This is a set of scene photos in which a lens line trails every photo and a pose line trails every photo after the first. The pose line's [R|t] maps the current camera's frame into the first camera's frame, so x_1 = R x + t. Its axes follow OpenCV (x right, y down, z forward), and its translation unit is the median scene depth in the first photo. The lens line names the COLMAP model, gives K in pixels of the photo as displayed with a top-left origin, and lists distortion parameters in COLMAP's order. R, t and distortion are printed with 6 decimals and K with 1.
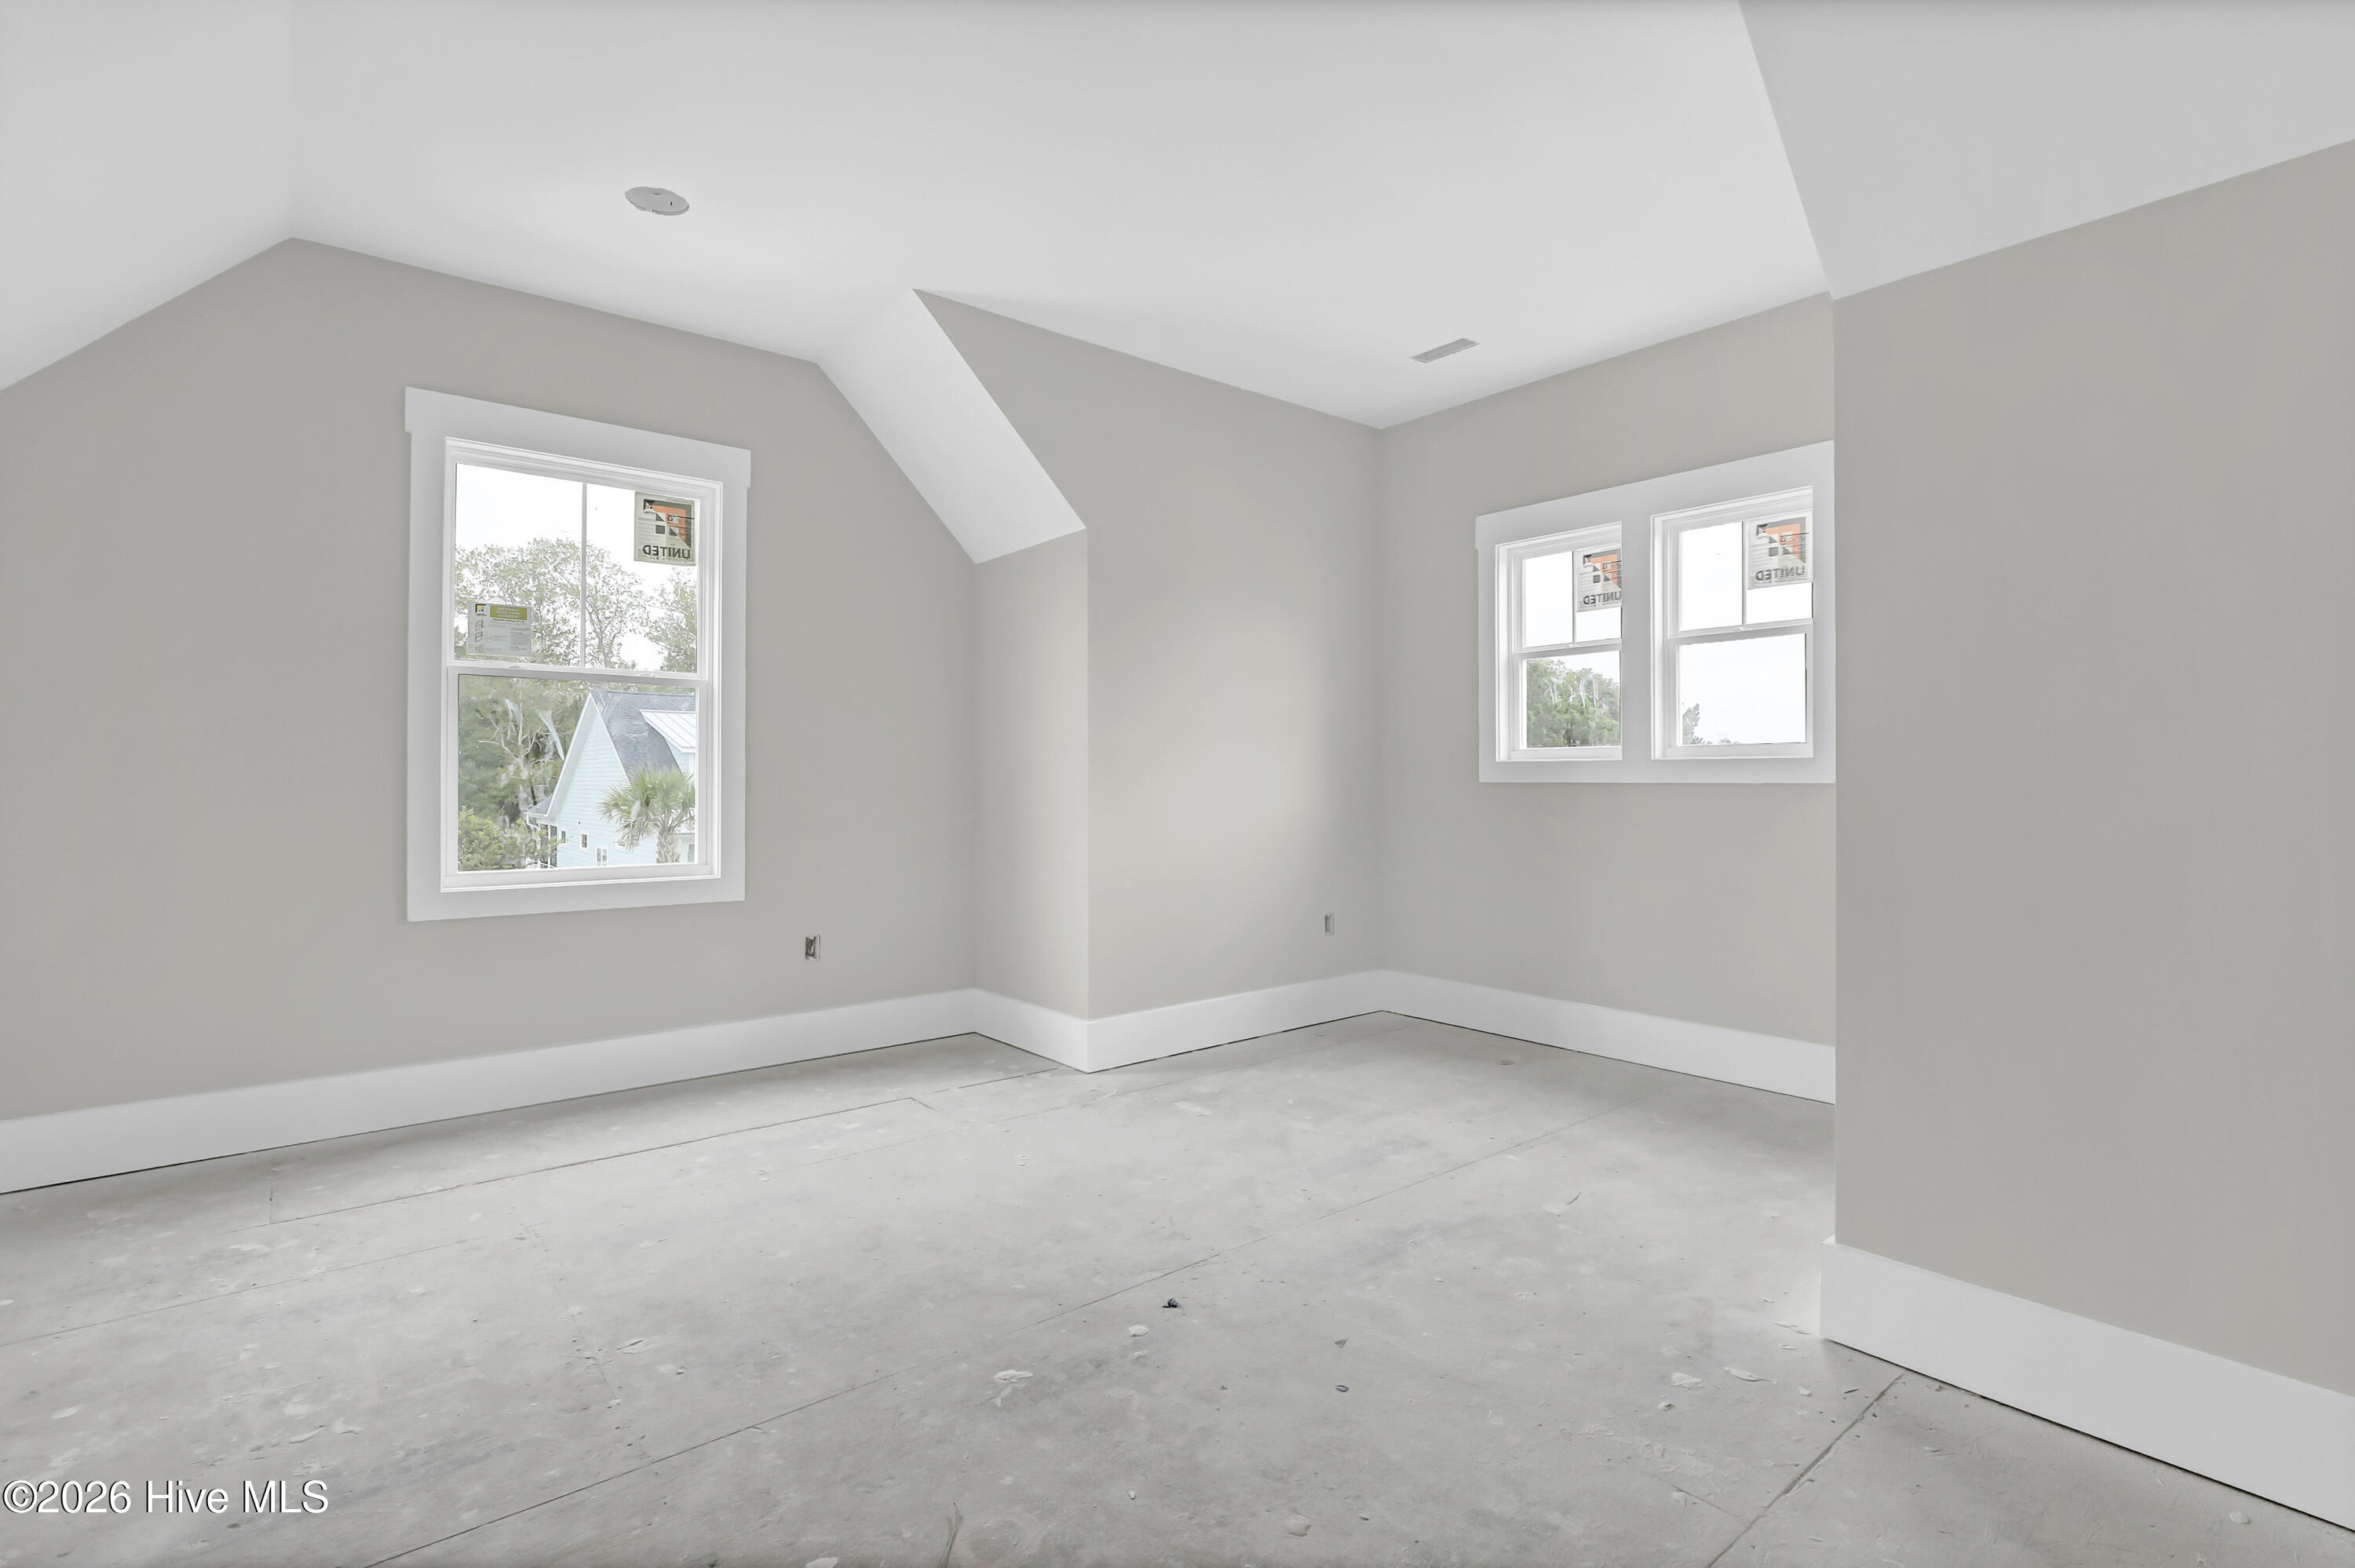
lens RADIAL K [[1079.9, 0, 1171.3], [0, 1079.9, 790.5], [0, 0, 1]] dist [-0.001607, -0.000117]
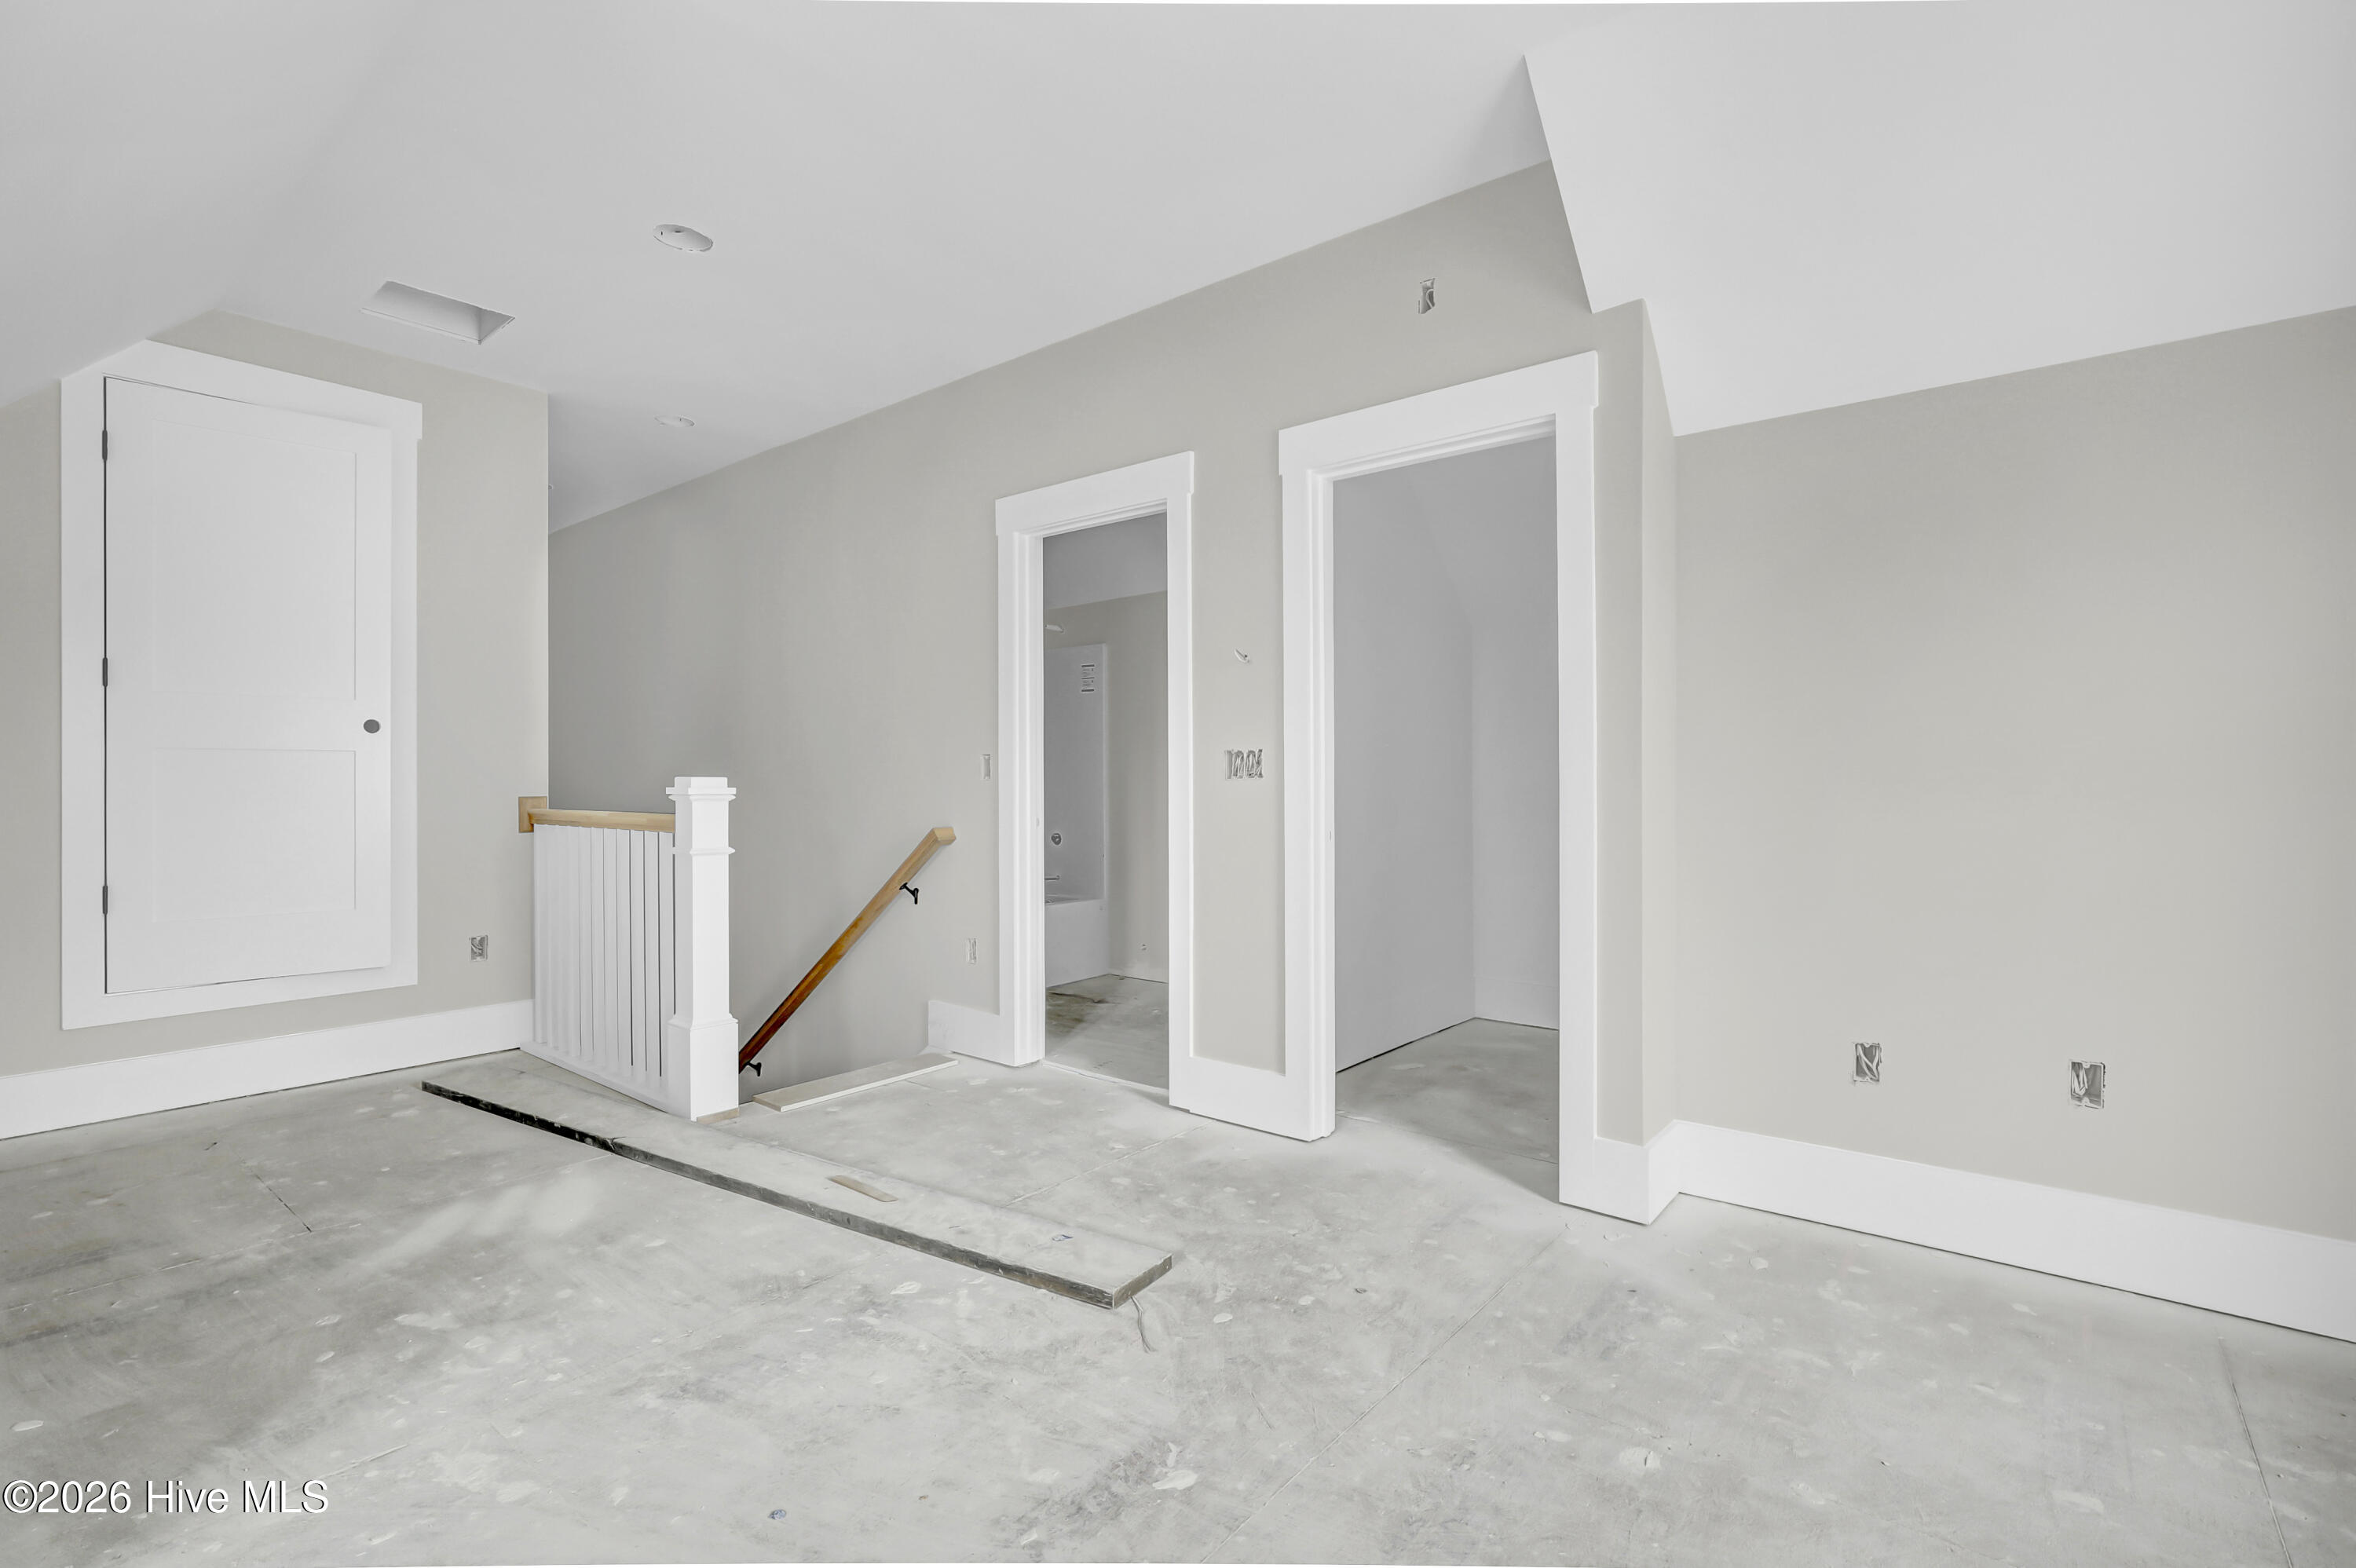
lens RADIAL K [[1080.4, 0, 1179.2], [0, 1080.4, 788.2], [0, 0, 1]] dist [-0.001607, -0.000117]
pose [[-0.979376, 0.000645, -0.202046, 0.024110], [0.000736, 1.000000, -0.000375, -0.002870], [0.202046, -0.000516, -0.979376, 1.991505]]
